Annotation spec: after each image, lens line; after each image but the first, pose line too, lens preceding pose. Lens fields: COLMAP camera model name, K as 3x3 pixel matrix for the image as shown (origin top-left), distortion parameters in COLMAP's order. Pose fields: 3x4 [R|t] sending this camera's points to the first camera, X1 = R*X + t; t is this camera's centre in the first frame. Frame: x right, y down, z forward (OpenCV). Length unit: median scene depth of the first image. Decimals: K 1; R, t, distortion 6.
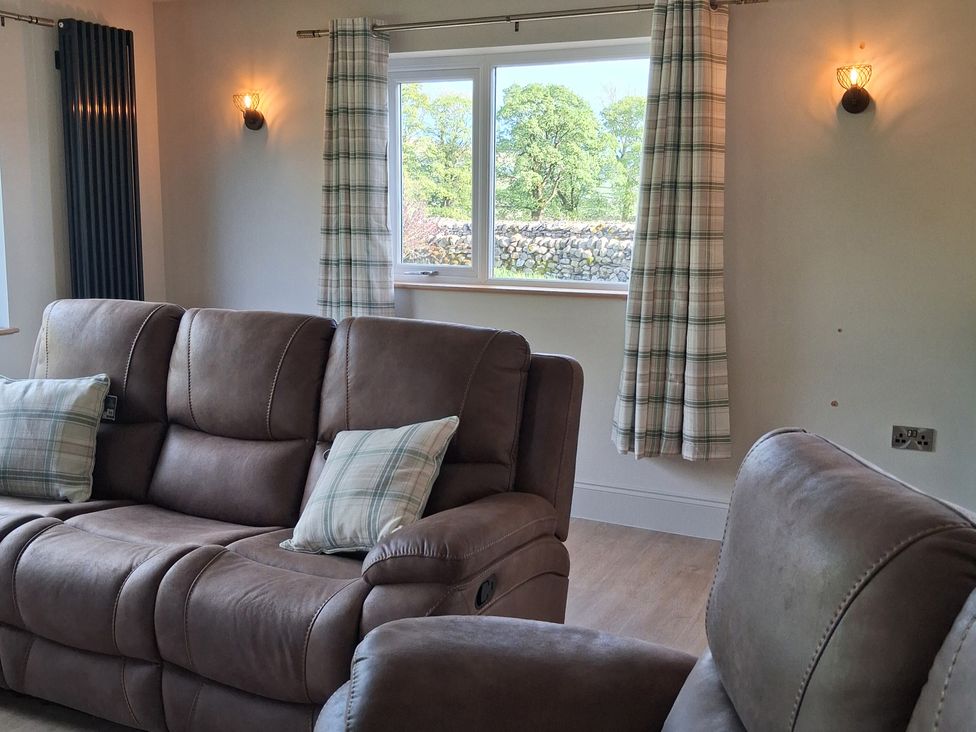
lens RADIAL K [[1005.1, 0, 488.0], [0, 1005.1, 366.0], [0, 0, 1]] dist [-0.019511, -0.017555]
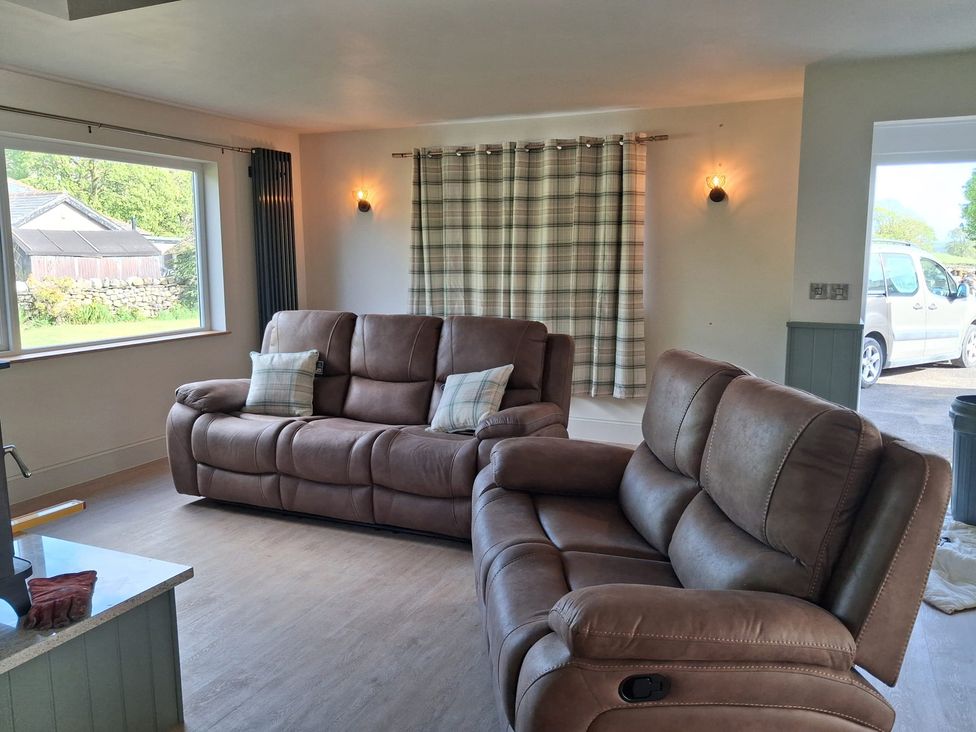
lens RADIAL K [[745.8, 0, 488.0], [0, 745.8, 366.0], [0, 0, 1]] dist [-0.004704, -0.008798]
pose [[0.999675, -0.014145, 0.021186, -0.097019], [0.014267, 0.999882, -0.005634, 0.053482], [-0.021104, 0.005934, 0.999760, -0.415534]]
